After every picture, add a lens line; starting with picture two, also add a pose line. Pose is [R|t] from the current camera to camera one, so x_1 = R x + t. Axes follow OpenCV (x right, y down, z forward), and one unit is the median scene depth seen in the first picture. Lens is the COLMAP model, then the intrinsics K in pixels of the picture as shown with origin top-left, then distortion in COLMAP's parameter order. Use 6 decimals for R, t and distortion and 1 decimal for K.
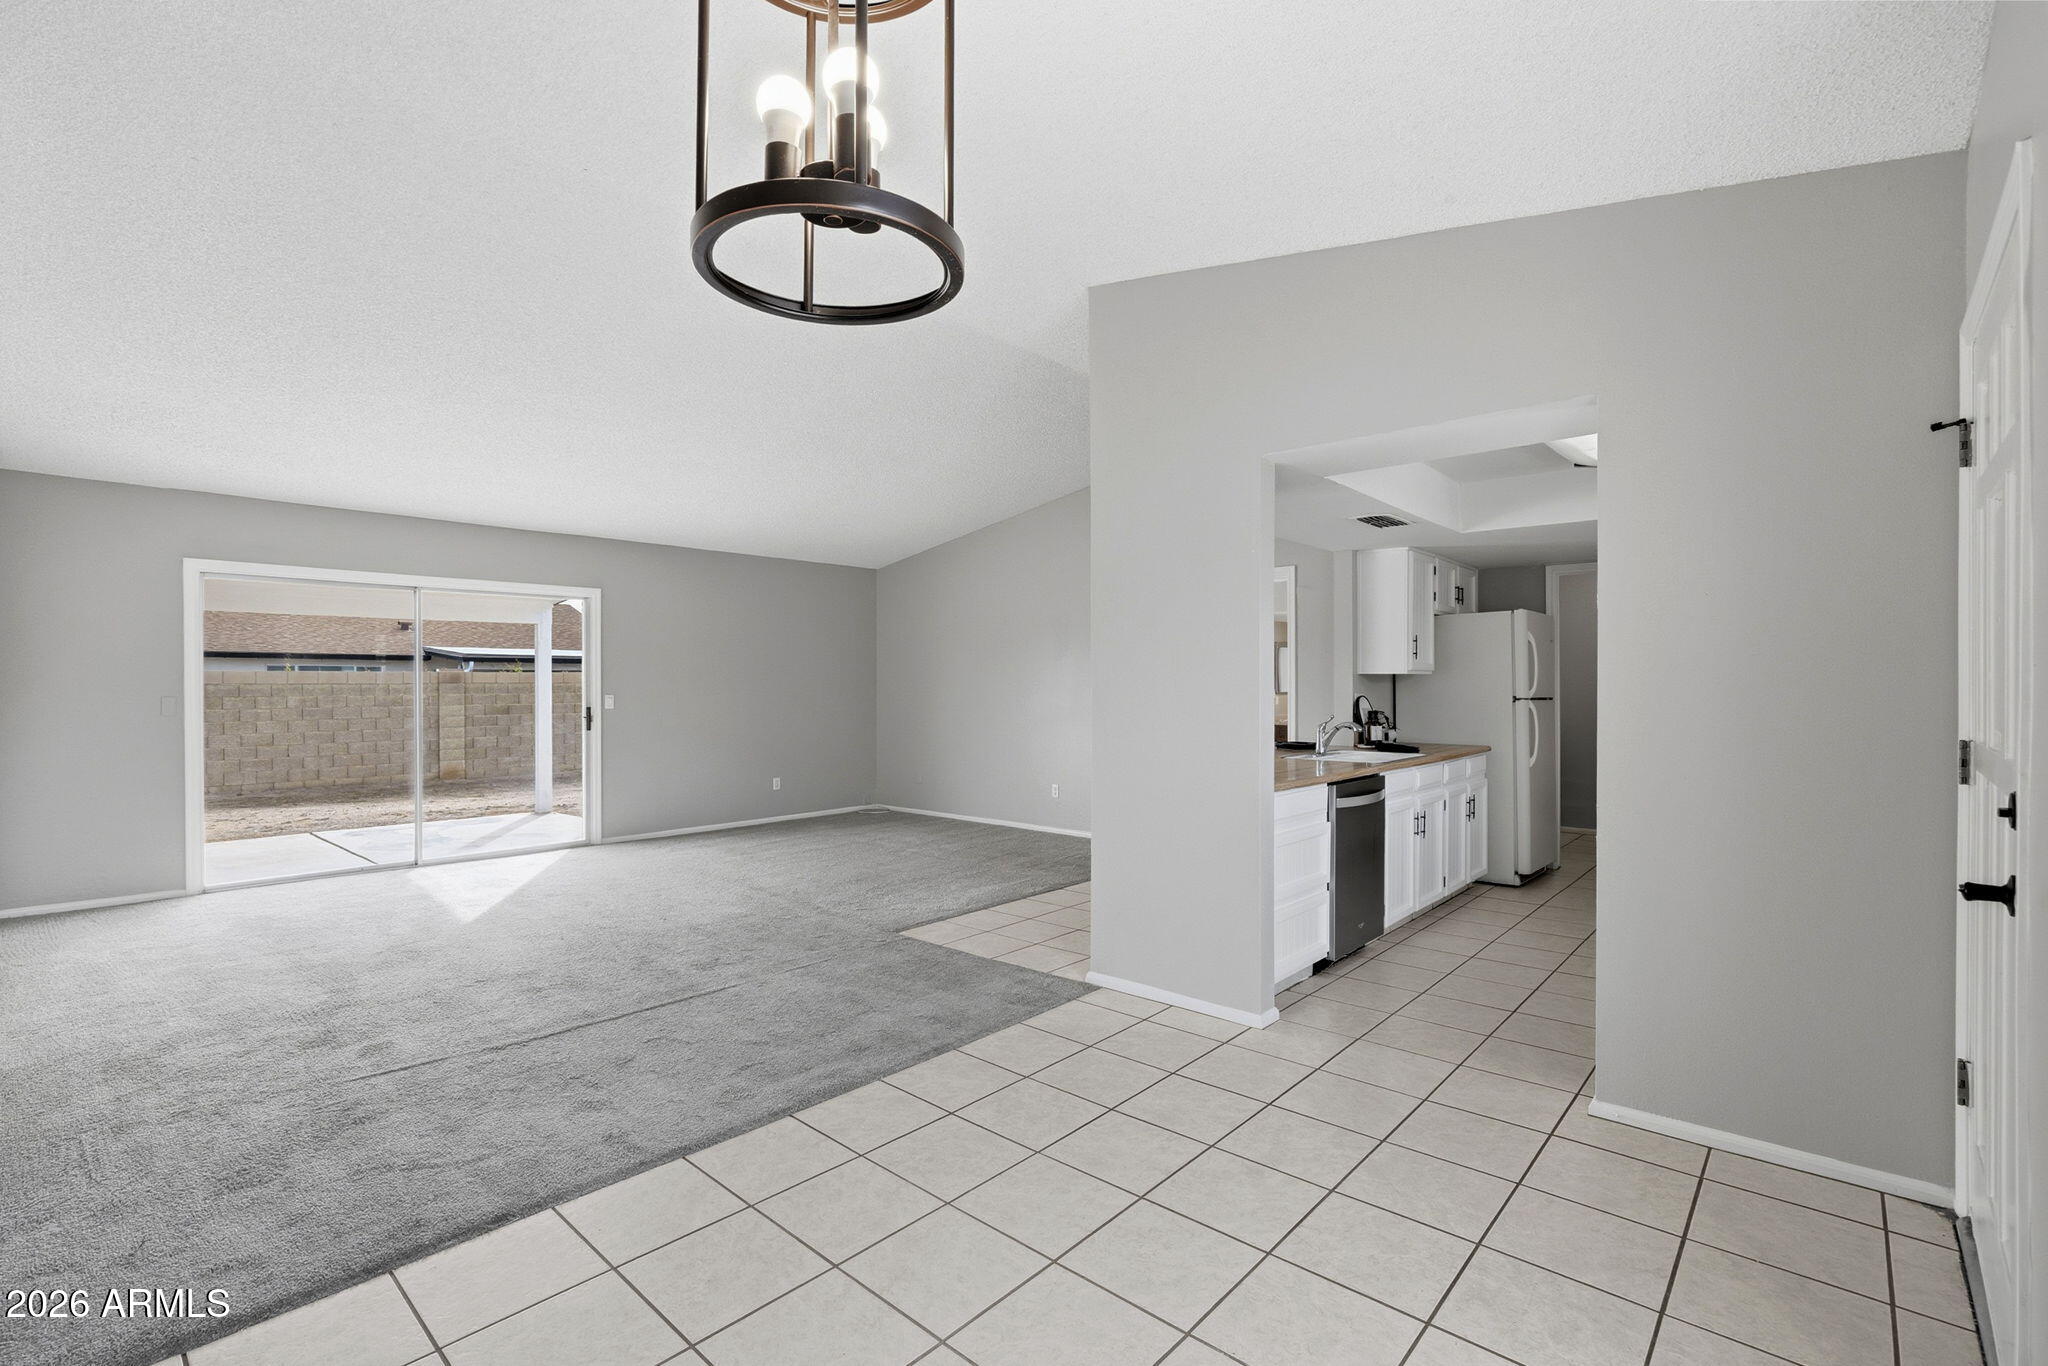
lens RADIAL K [[907.2, 0, 1008.8], [0, 907.2, 687.8], [0, 0, 1]] dist [-0.019290, 0.002583]
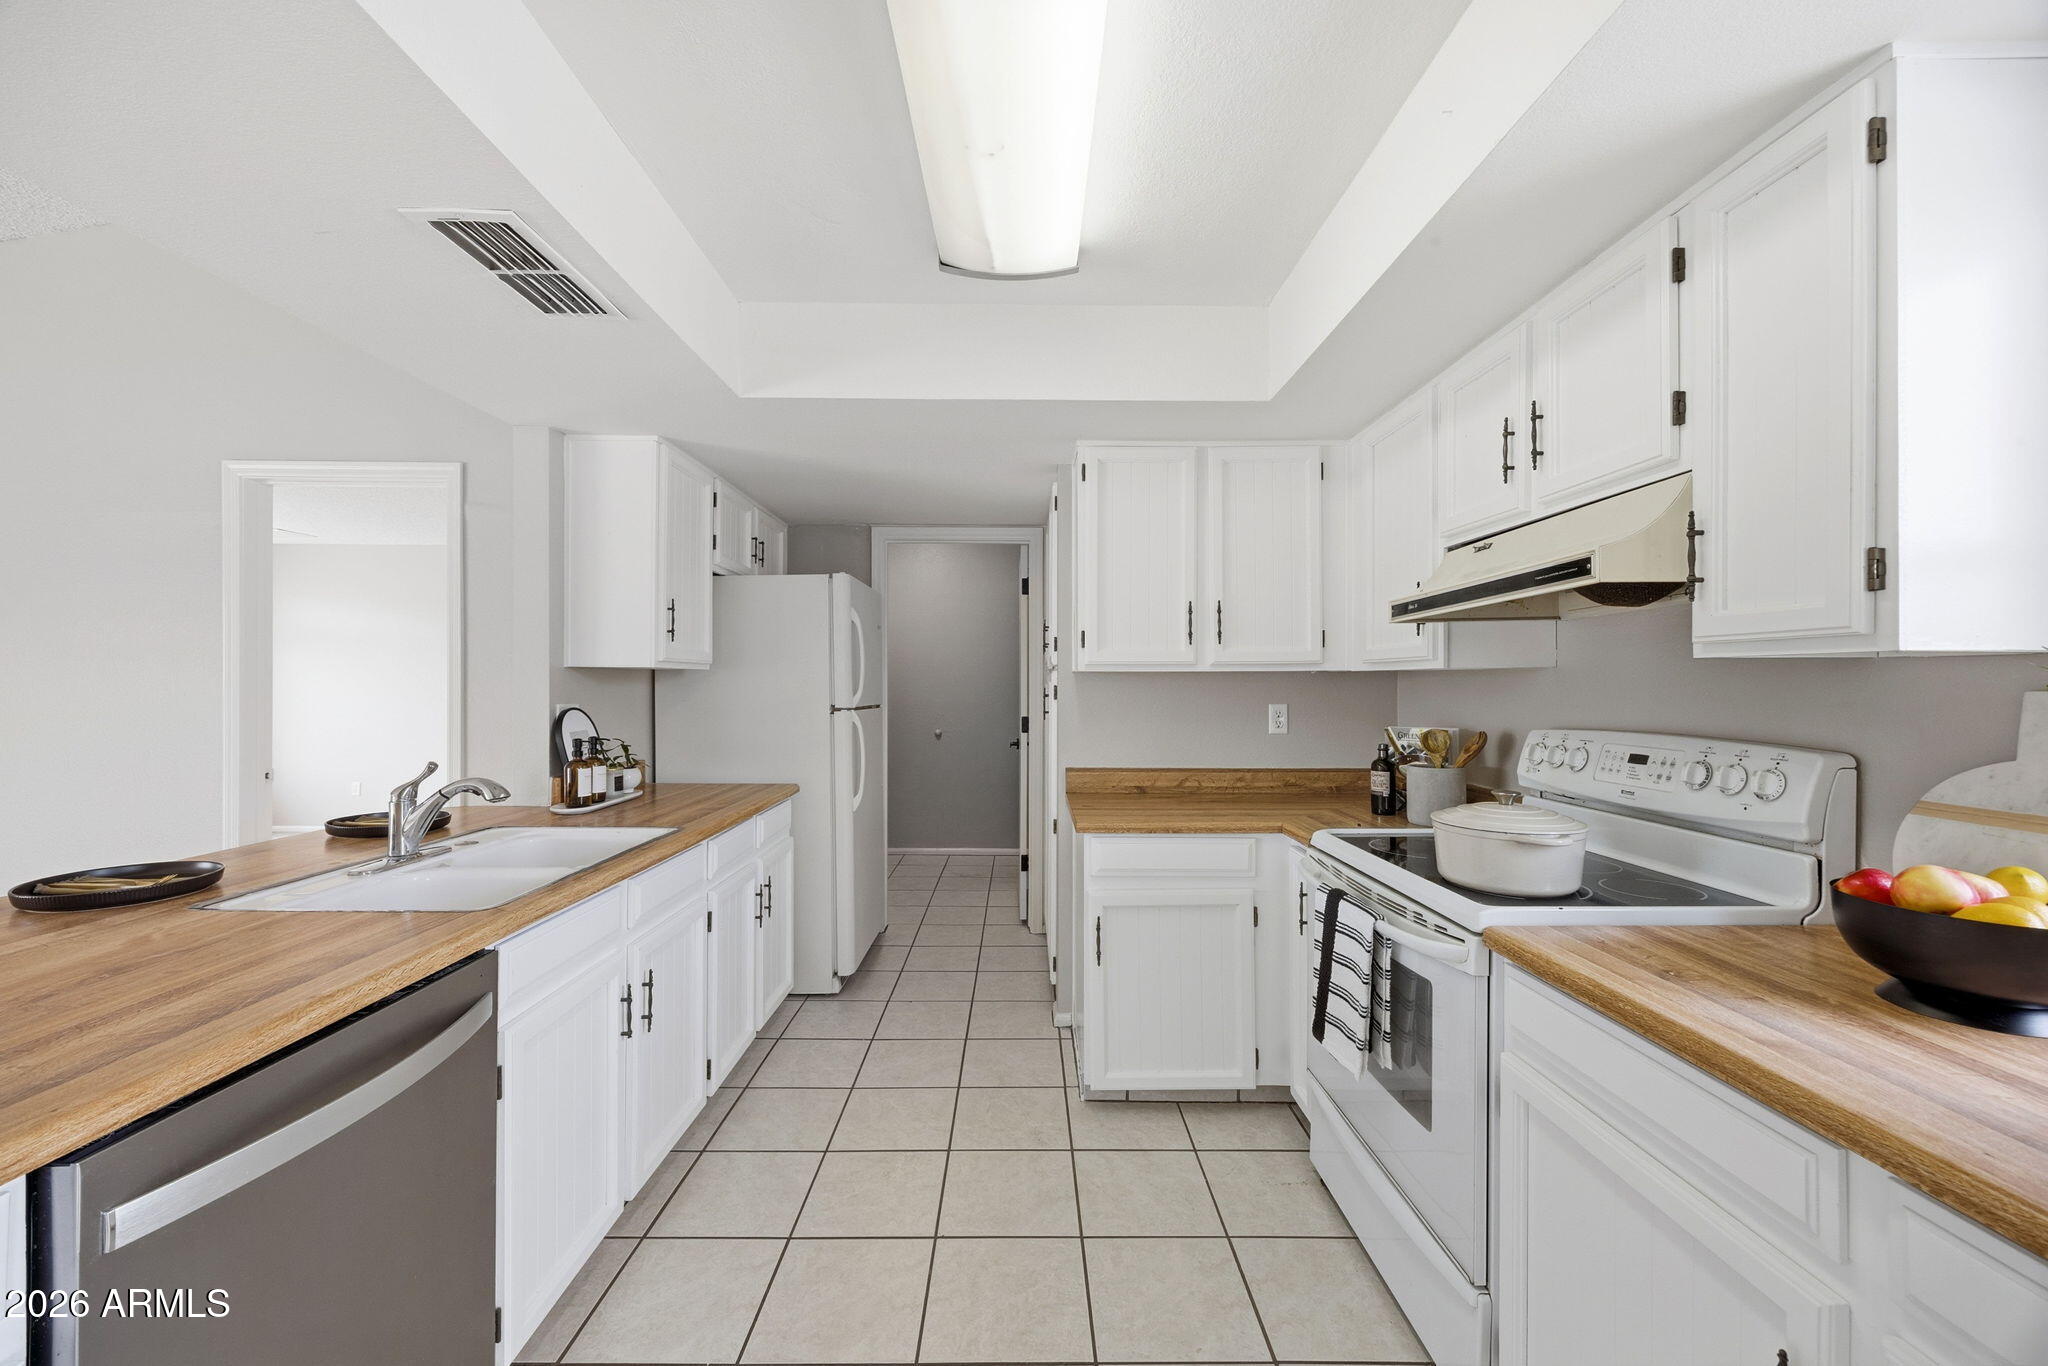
lens RADIAL K [[784.9, 0, 1020.1], [0, 784.9, 684.1], [0, 0, 1]] dist [-0.000381, 0.000364]
pose [[0.735746, 0.004708, 0.677242, 0.276468], [-0.003337, 0.999989, -0.003327, -0.004530], [-0.677250, 0.000187, 0.735753, 0.491821]]
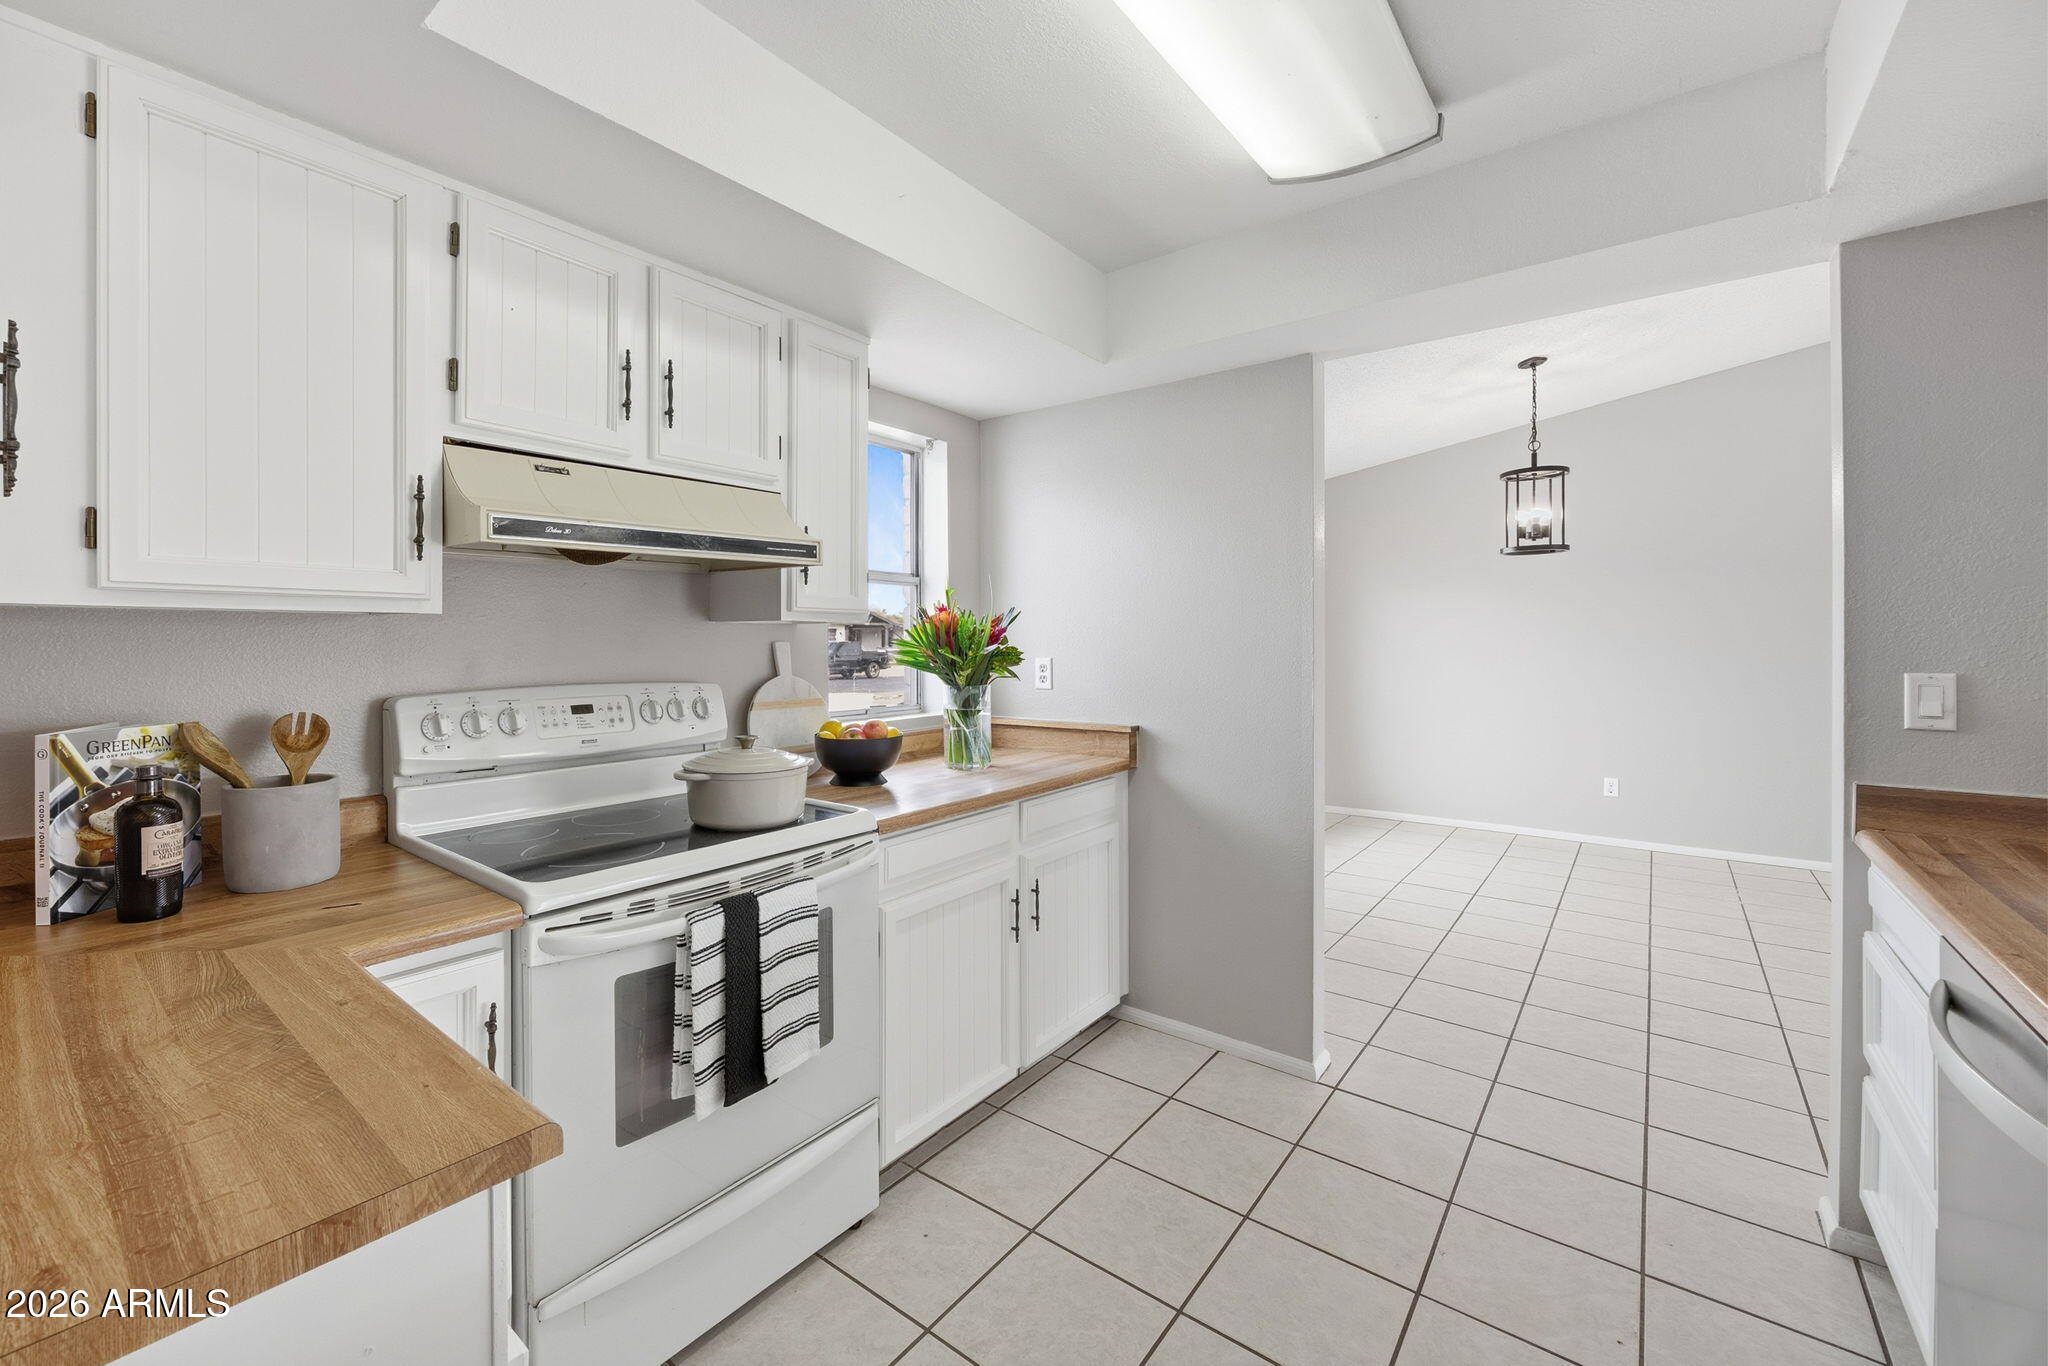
lens RADIAL K [[845.2, 0, 958.6], [0, 845.2, 646.2], [0, 0, 1]] dist [-0.000841, -0.000038]
pose [[-0.998648, 0.005689, -0.051680, 0.521167], [0.005273, 0.999953, 0.008172, -0.004999], [0.051724, 0.007888, -0.998630, 0.901871]]
